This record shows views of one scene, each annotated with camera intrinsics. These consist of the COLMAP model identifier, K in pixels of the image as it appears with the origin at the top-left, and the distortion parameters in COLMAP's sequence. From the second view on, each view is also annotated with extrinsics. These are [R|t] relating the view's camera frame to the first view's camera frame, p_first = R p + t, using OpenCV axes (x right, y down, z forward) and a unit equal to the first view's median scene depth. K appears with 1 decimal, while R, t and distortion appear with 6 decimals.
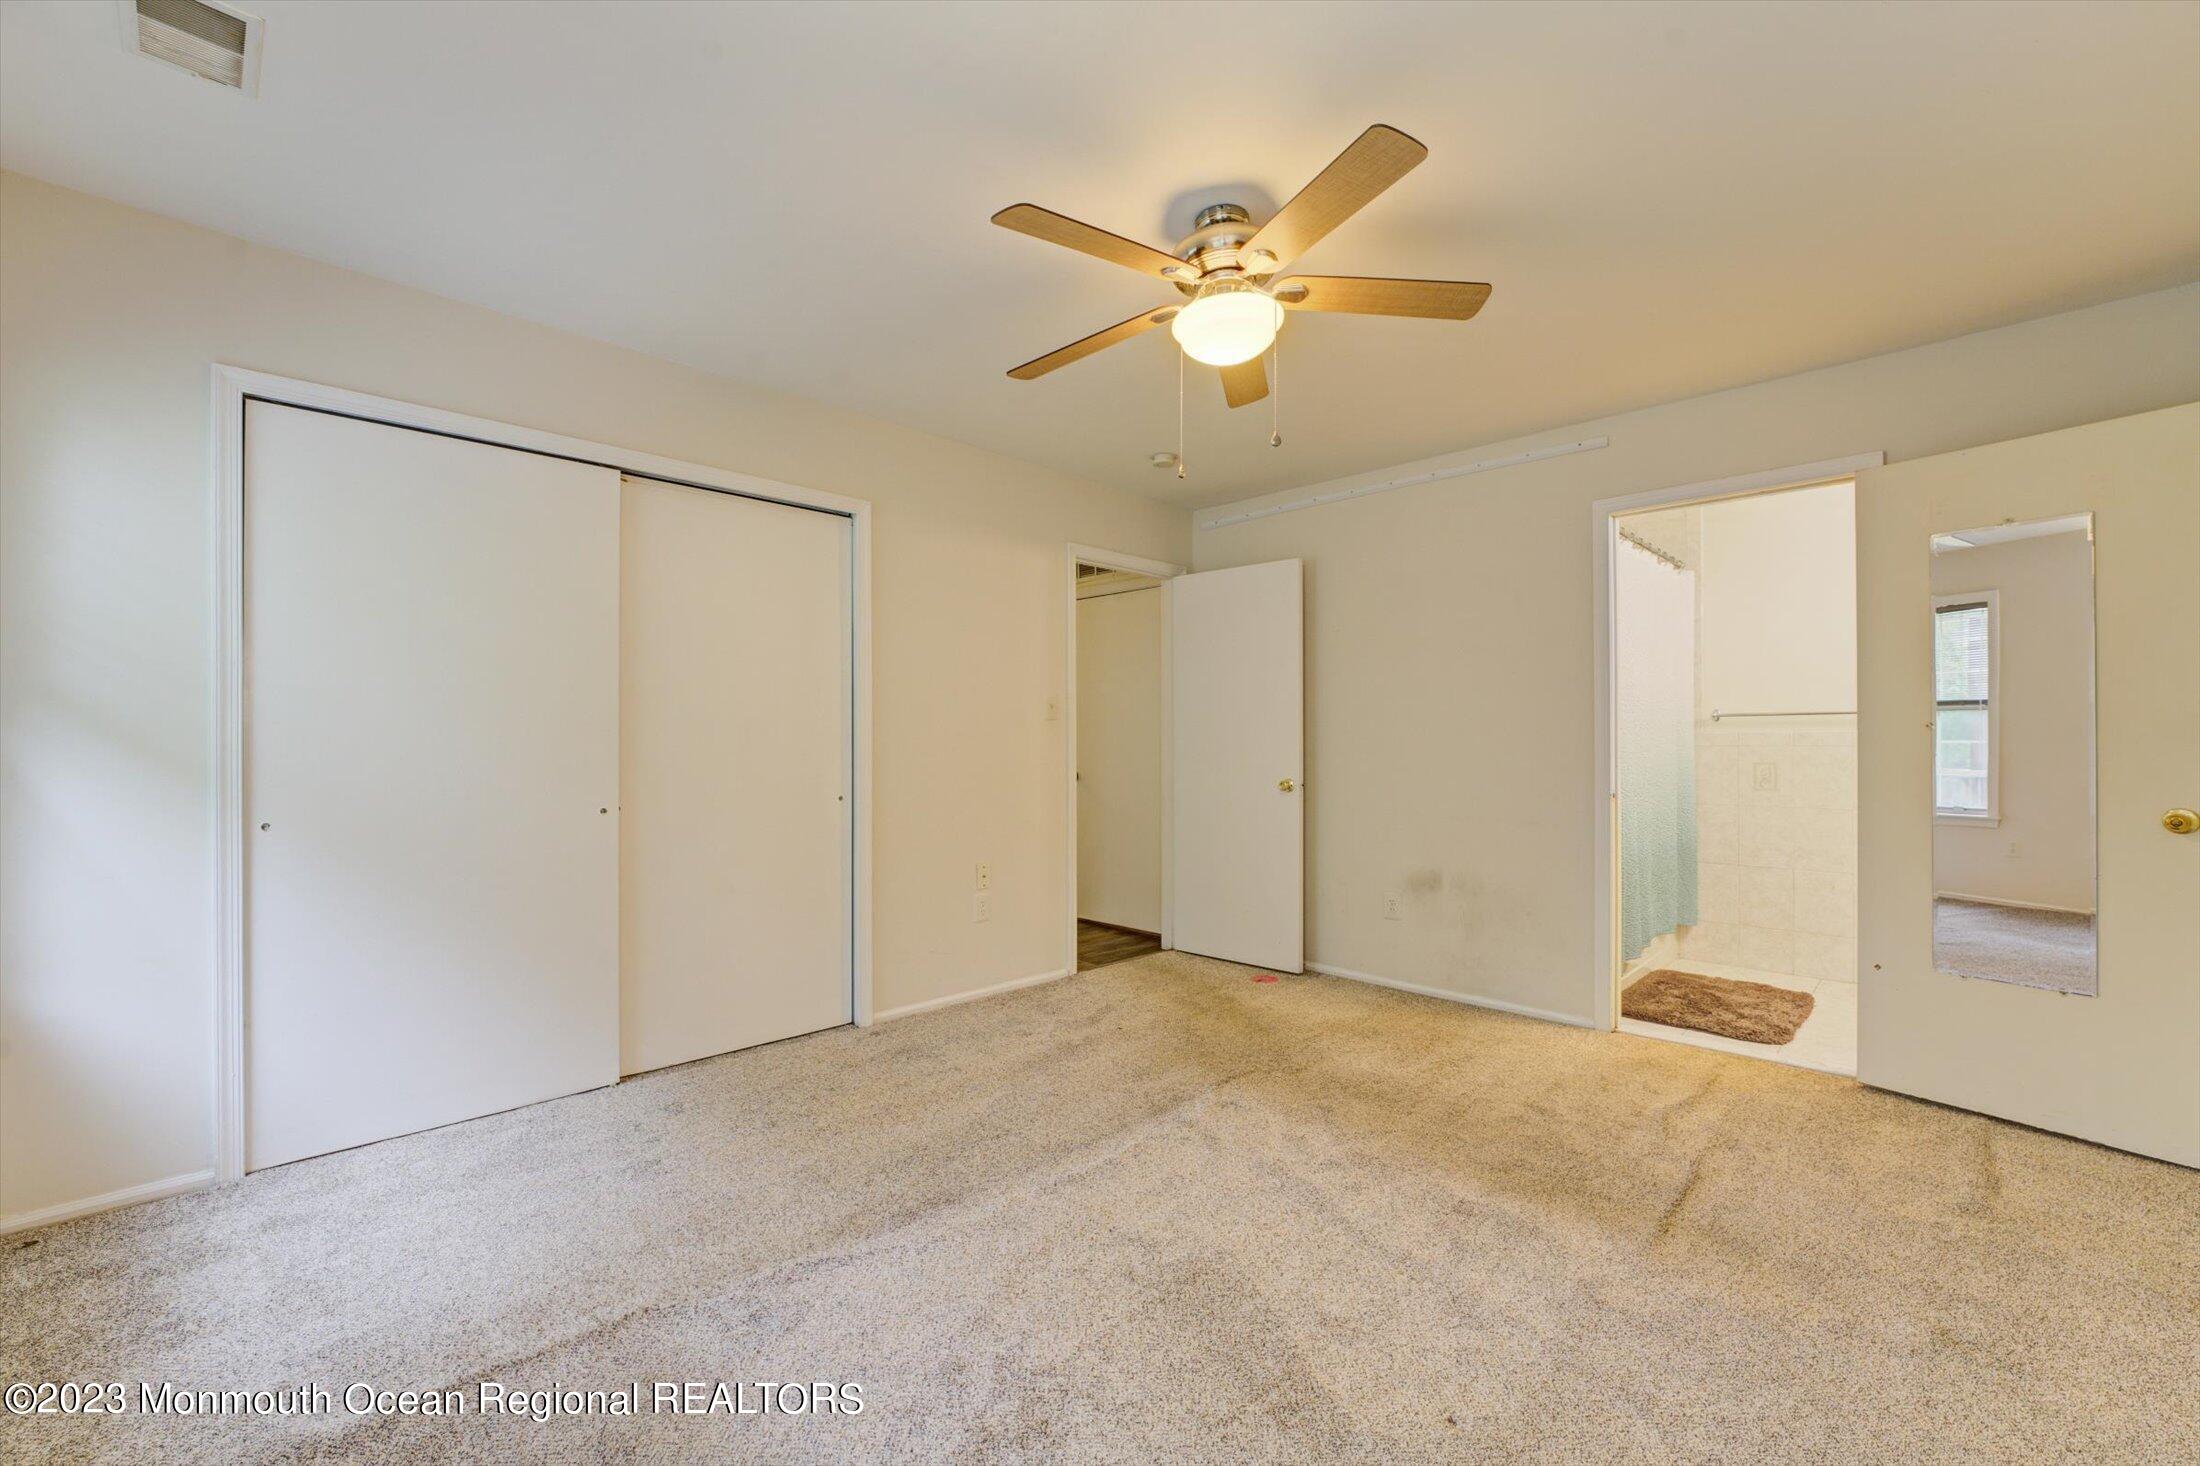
lens RADIAL K [[912.0, 0, 1102.2], [0, 912.0, 741.8], [0, 0, 1]] dist [-0.001060, -0.000008]
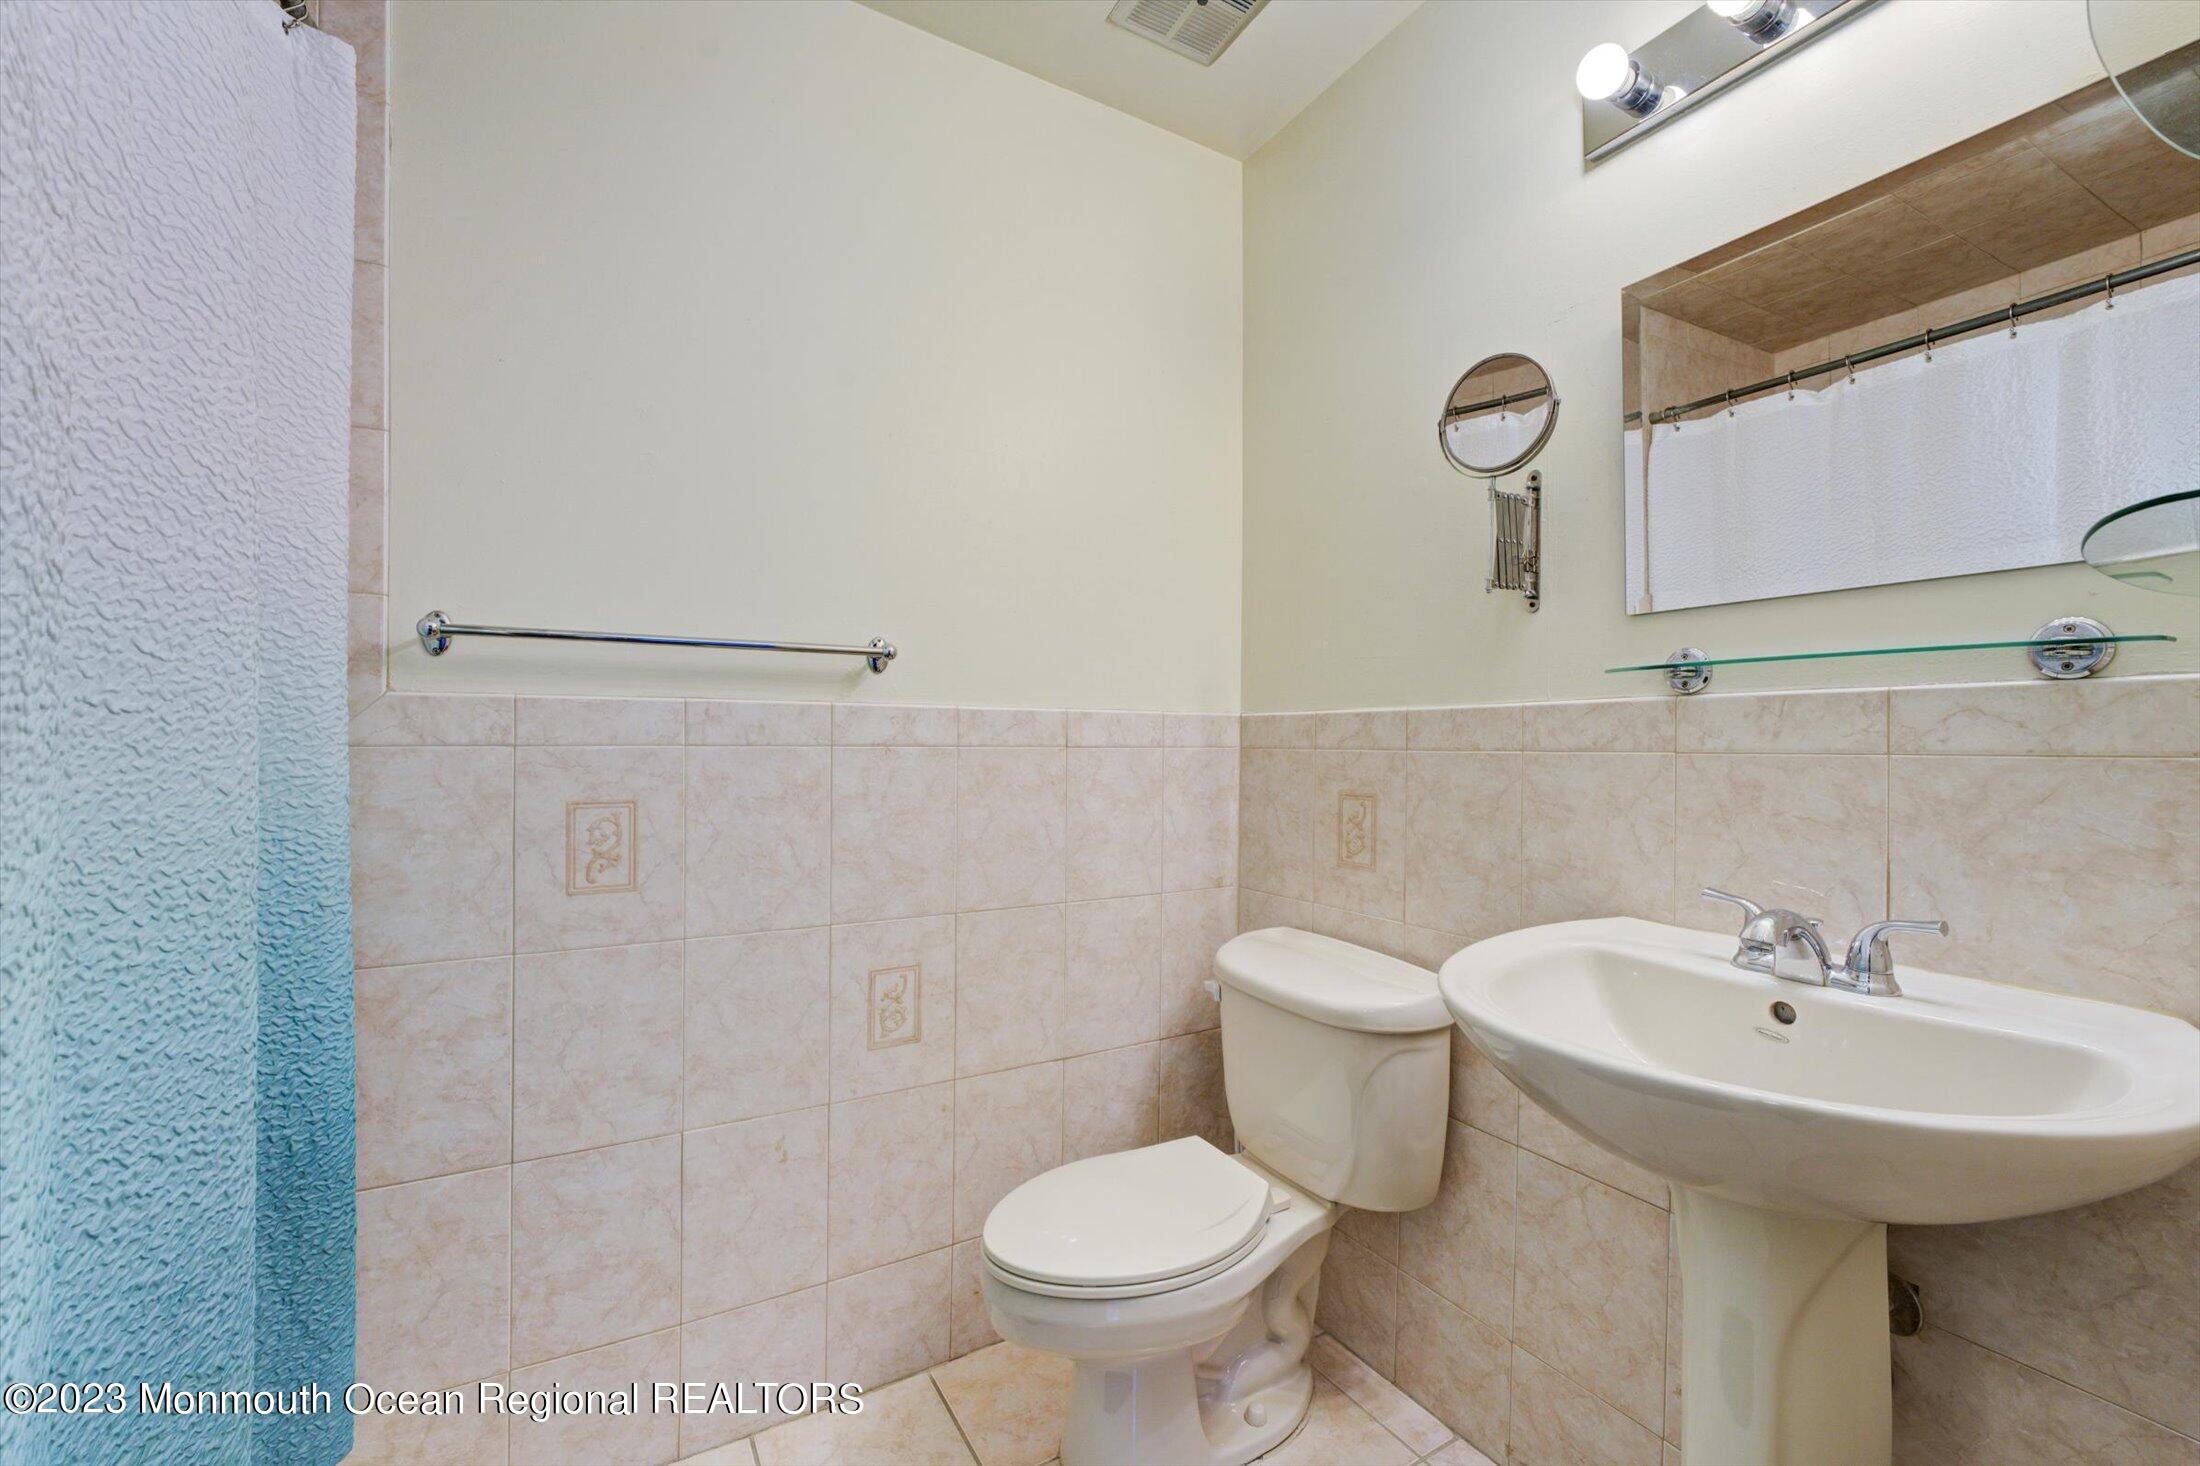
lens RADIAL K [[912.0, 0, 1101.1], [0, 912.0, 737.7], [0, 0, 1]] dist [-0.001060, -0.000008]
pose [[0.276333, 0.004028, 0.961054, 0.467900], [-0.010016, 0.999949, -0.001311, 0.001106], [-0.961010, -0.009264, 0.276359, 0.734743]]
